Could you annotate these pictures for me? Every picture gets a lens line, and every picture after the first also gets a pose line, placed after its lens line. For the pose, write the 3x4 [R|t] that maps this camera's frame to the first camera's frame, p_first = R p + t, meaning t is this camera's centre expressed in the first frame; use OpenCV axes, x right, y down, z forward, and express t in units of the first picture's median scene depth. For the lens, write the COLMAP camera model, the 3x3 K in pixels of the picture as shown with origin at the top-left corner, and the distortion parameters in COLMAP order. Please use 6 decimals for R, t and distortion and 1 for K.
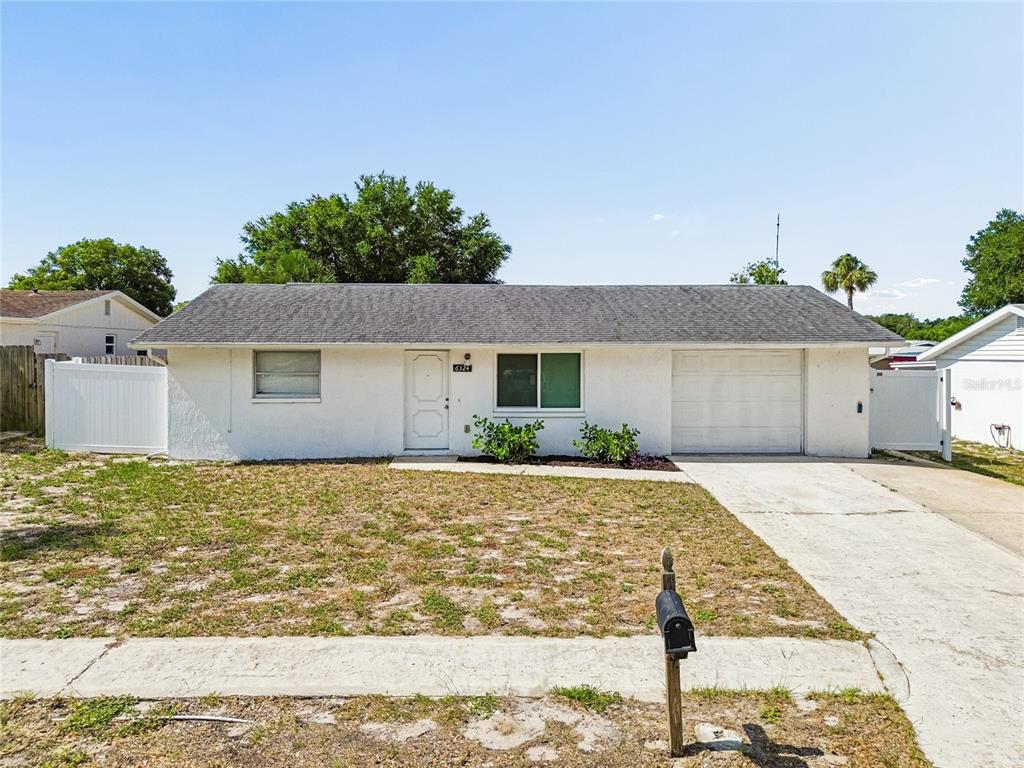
lens RADIAL K [[727.7, 0, 512.0], [0, 727.7, 384.0], [0, 0, 1]] dist [0.050474, -0.006612]
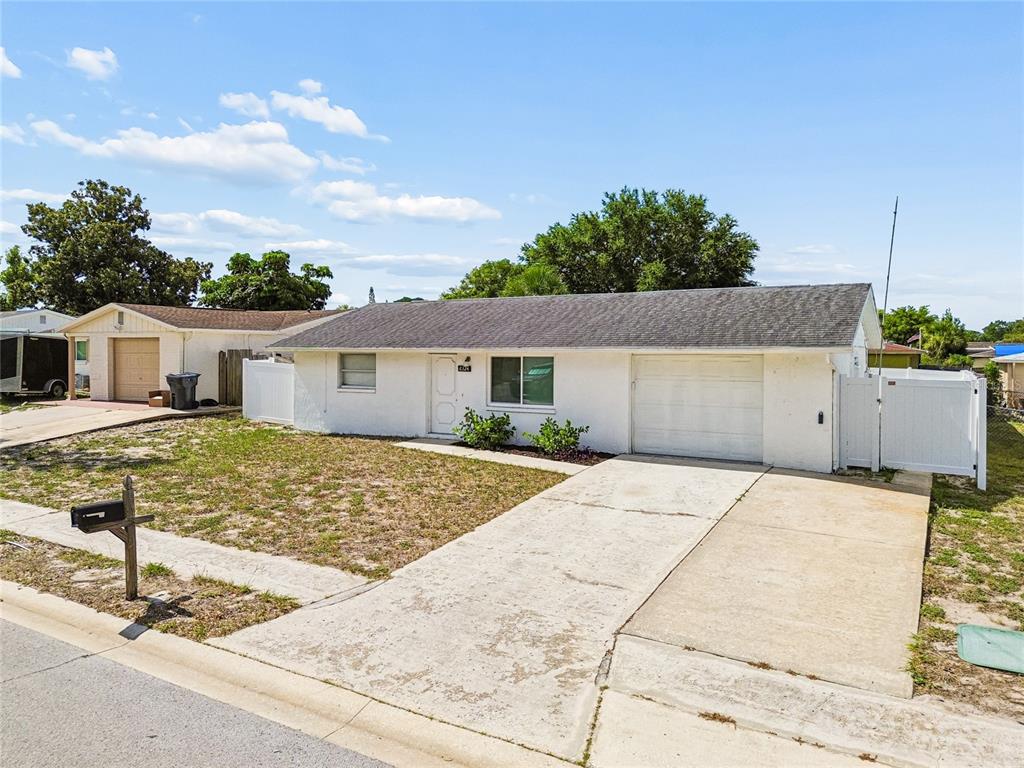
lens RADIAL K [[727.7, 0, 512.0], [0, 727.7, 384.0], [0, 0, 1]] dist [0.050474, -0.006612]
pose [[0.845146, 0.026563, -0.533875, 0.640079], [-0.027808, 0.999597, 0.005715, -0.005120], [0.533812, 0.010016, 0.845544, 0.017489]]
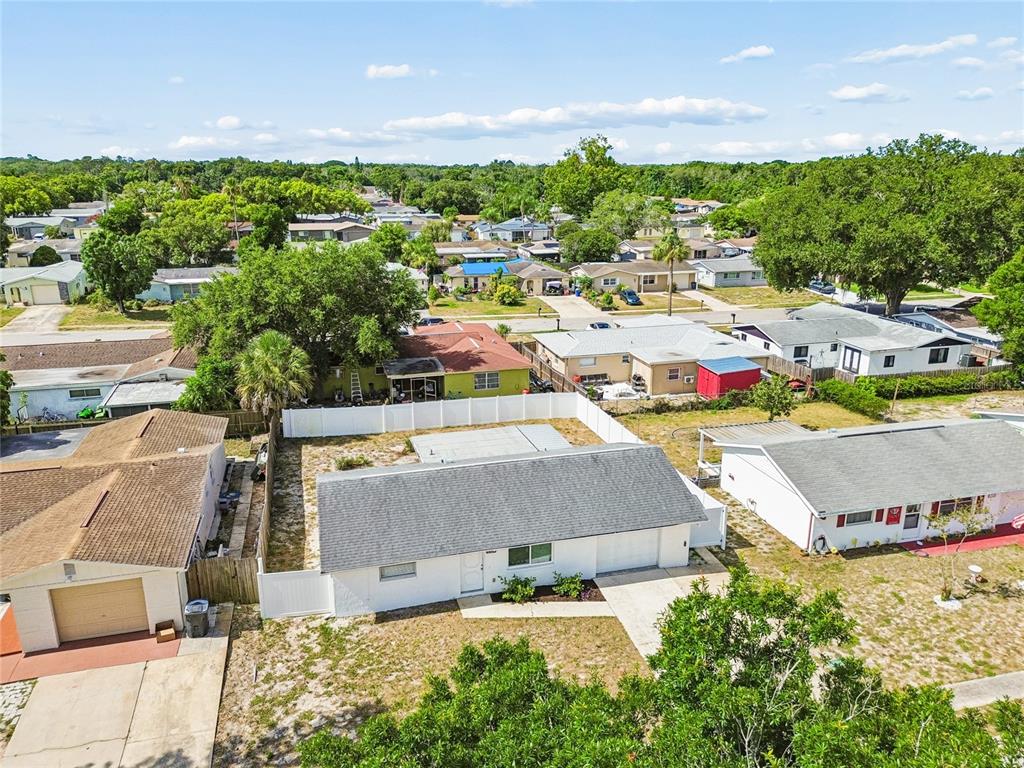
lens RADIAL K [[732.0, 0, 512.0], [0, 732.0, 384.0], [0, 0, 1]] dist [0.028381, -0.000824]
pose [[0.971598, -0.064190, 0.227765, -0.413433], [0.006740, 0.969623, 0.244511, -0.887730], [-0.236542, -0.236032, 0.942516, -0.673575]]
